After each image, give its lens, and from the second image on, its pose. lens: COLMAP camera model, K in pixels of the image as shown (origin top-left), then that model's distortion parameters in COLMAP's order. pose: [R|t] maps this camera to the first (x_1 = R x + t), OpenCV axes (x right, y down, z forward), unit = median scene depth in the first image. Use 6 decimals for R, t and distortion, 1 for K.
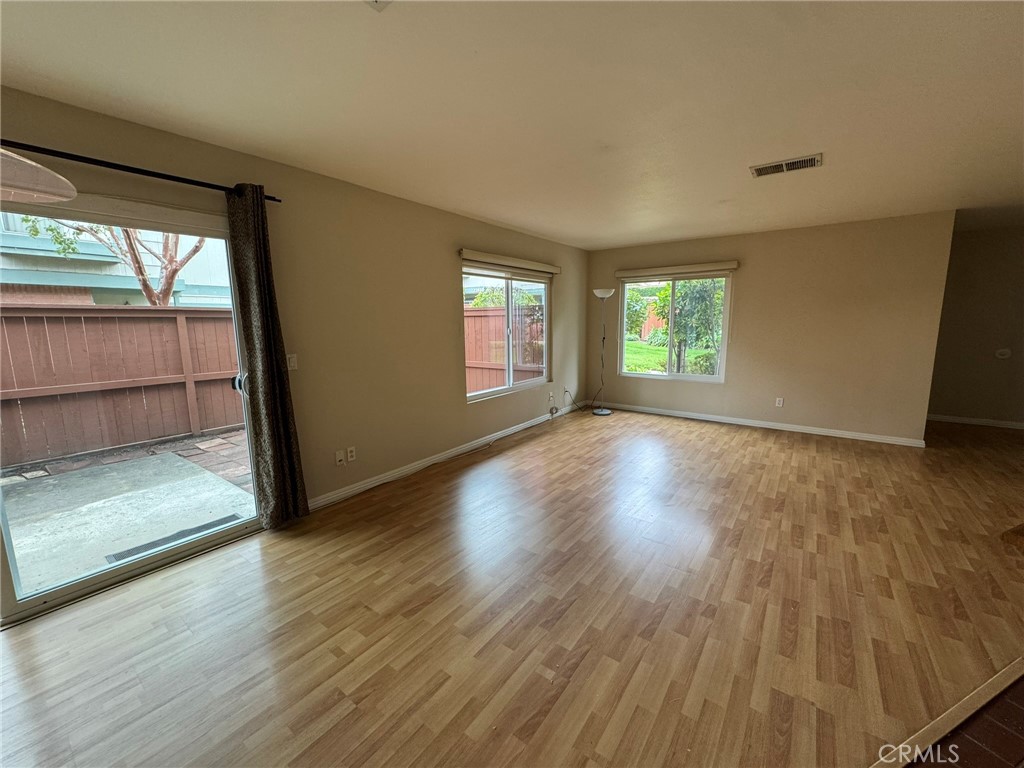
lens RADIAL K [[410.8, 0, 515.2], [0, 410.8, 381.4], [0, 0, 1]] dist [0.000540, 0.000149]
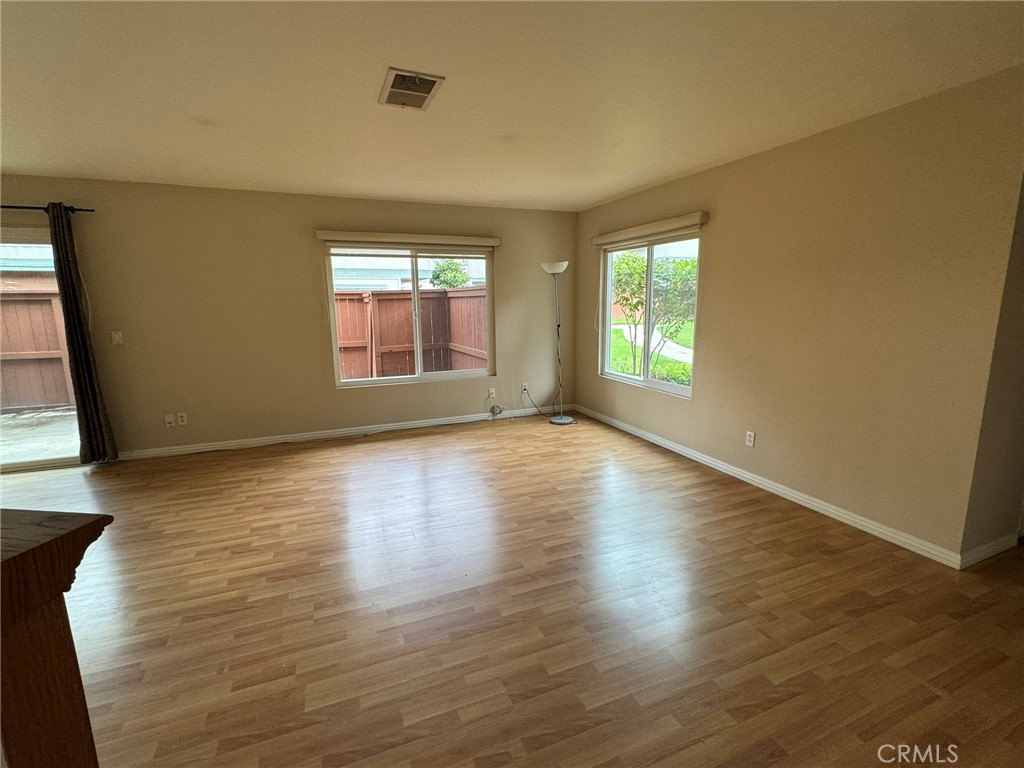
lens RADIAL K [[469.0, 0, 509.0], [0, 469.0, 386.7], [0, 0, 1]] dist [-0.000286, 0.000430]
pose [[0.851771, 0.093744, -0.515459, 0.891783], [-0.074443, 0.995535, 0.058040, -0.051534], [0.518598, -0.011065, 0.854947, 0.281590]]
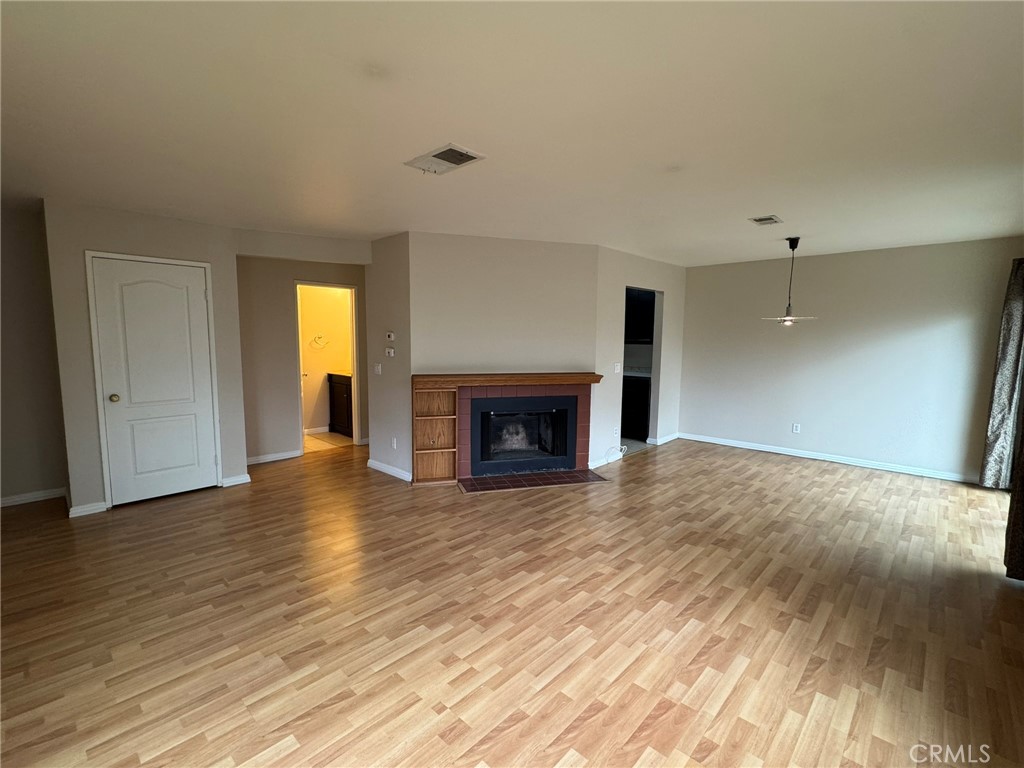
lens RADIAL K [[469.0, 0, 512.7], [0, 469.0, 385.4], [0, 0, 1]] dist [-0.000286, 0.000430]
pose [[-0.992518, -0.012956, 0.121412, 0.284927], [0.017785, 0.968408, 0.248734, -0.226169], [-0.120799, 0.249032, -0.960932, 1.394849]]
